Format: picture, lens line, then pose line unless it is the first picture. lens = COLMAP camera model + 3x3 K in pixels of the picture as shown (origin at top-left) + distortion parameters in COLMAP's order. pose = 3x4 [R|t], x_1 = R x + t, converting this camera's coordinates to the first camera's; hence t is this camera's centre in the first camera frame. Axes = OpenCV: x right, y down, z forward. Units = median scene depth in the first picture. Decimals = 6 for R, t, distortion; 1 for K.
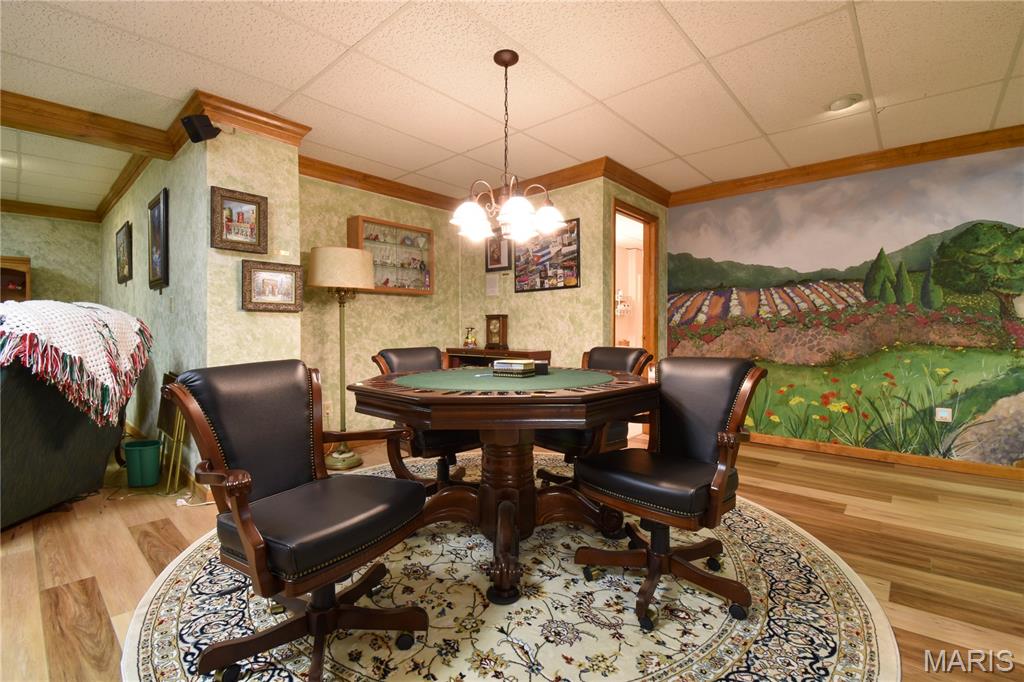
lens RADIAL K [[449.9, 0, 514.5], [0, 449.9, 334.3], [0, 0, 1]] dist [0.018581, -0.024854]
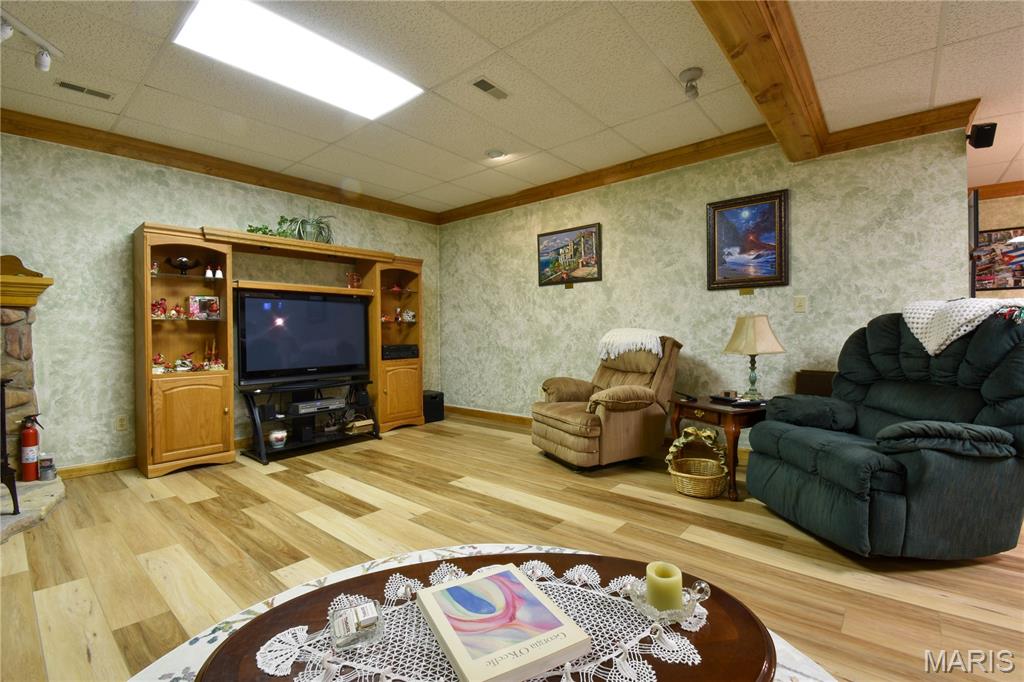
lens RADIAL K [[449.9, 0, 514.5], [0, 449.9, 334.3], [0, 0, 1]] dist [0.018581, -0.024854]
pose [[0.999895, -0.010014, 0.010488, -1.196784], [0.010056, 0.999941, -0.004015, -0.002015], [-0.010447, 0.004120, 0.999937, 0.006926]]
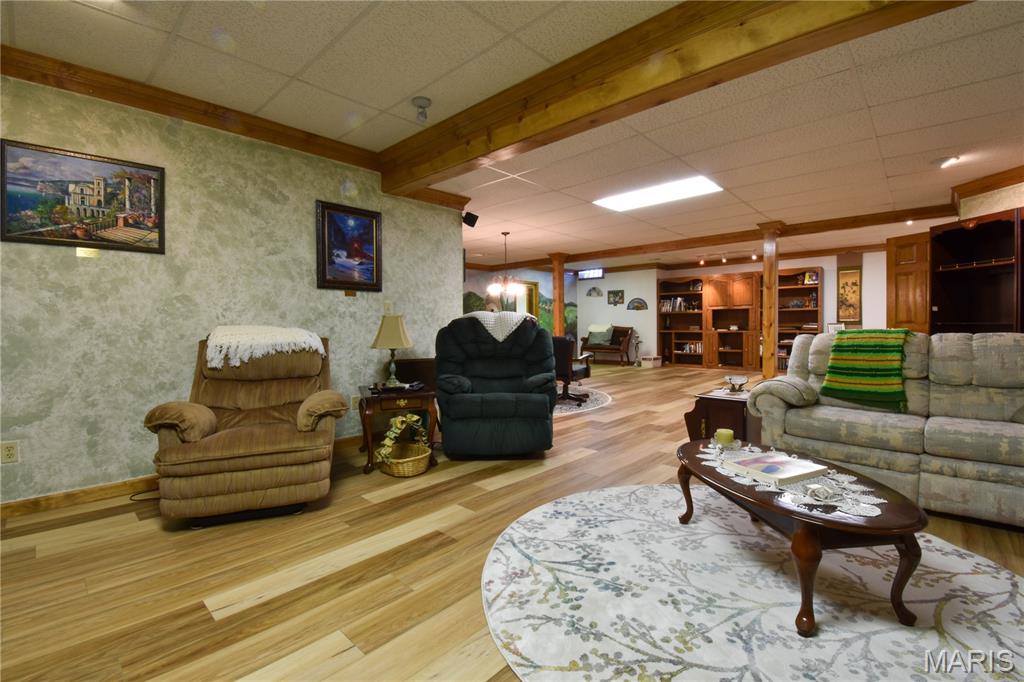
lens RADIAL K [[449.9, 0, 514.5], [0, 449.9, 334.3], [0, 0, 1]] dist [0.018581, -0.024854]
pose [[0.034306, -0.017836, 0.999252, -1.713219], [0.016488, 0.999715, 0.017278, -0.007670], [-0.999275, 0.015883, 0.034591, 0.524166]]
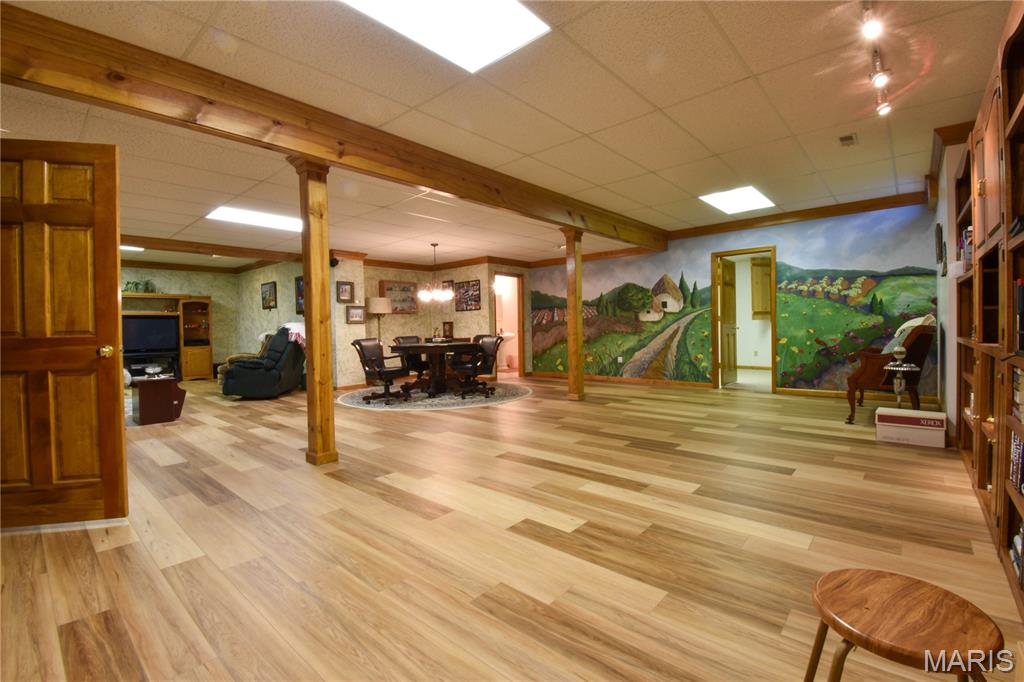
lens RADIAL K [[449.9, 0, 514.5], [0, 449.9, 334.3], [0, 0, 1]] dist [0.018581, -0.024854]
pose [[0.999828, -0.017750, -0.005317, 0.326926], [0.017771, 0.999834, 0.004064, 0.014240], [0.005244, -0.004158, 0.999978, -1.291868]]
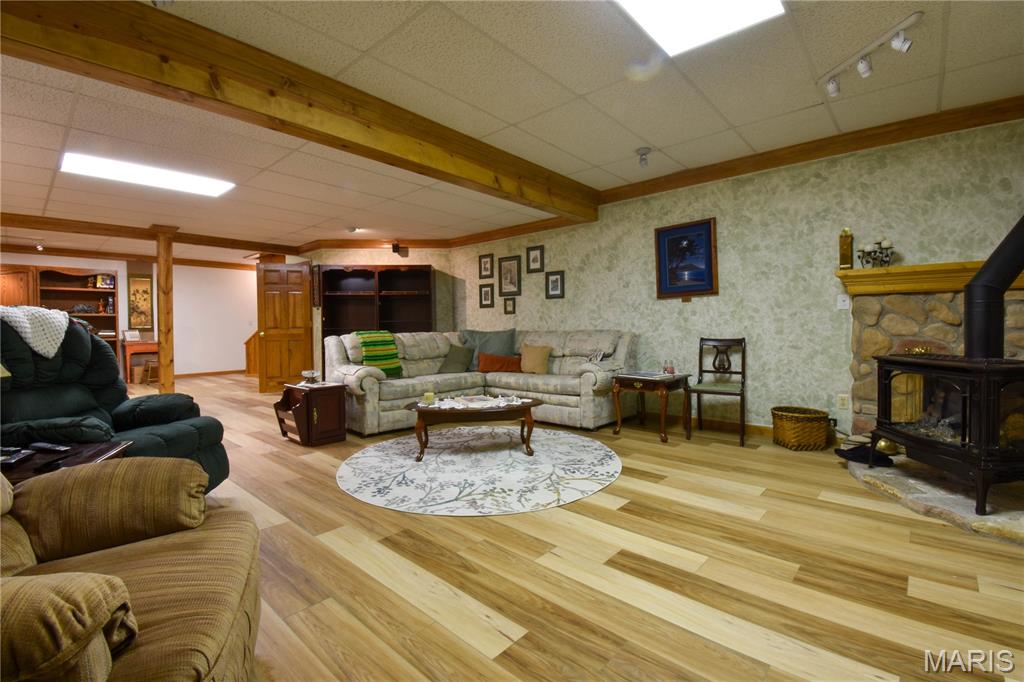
lens RADIAL K [[449.9, 0, 514.5], [0, 449.9, 334.3], [0, 0, 1]] dist [0.018581, -0.024854]
pose [[-0.999739, 0.012249, 0.019268, -1.309295], [0.012761, 0.999562, 0.026689, -0.013211], [-0.018932, 0.026928, -0.999458, 1.214259]]
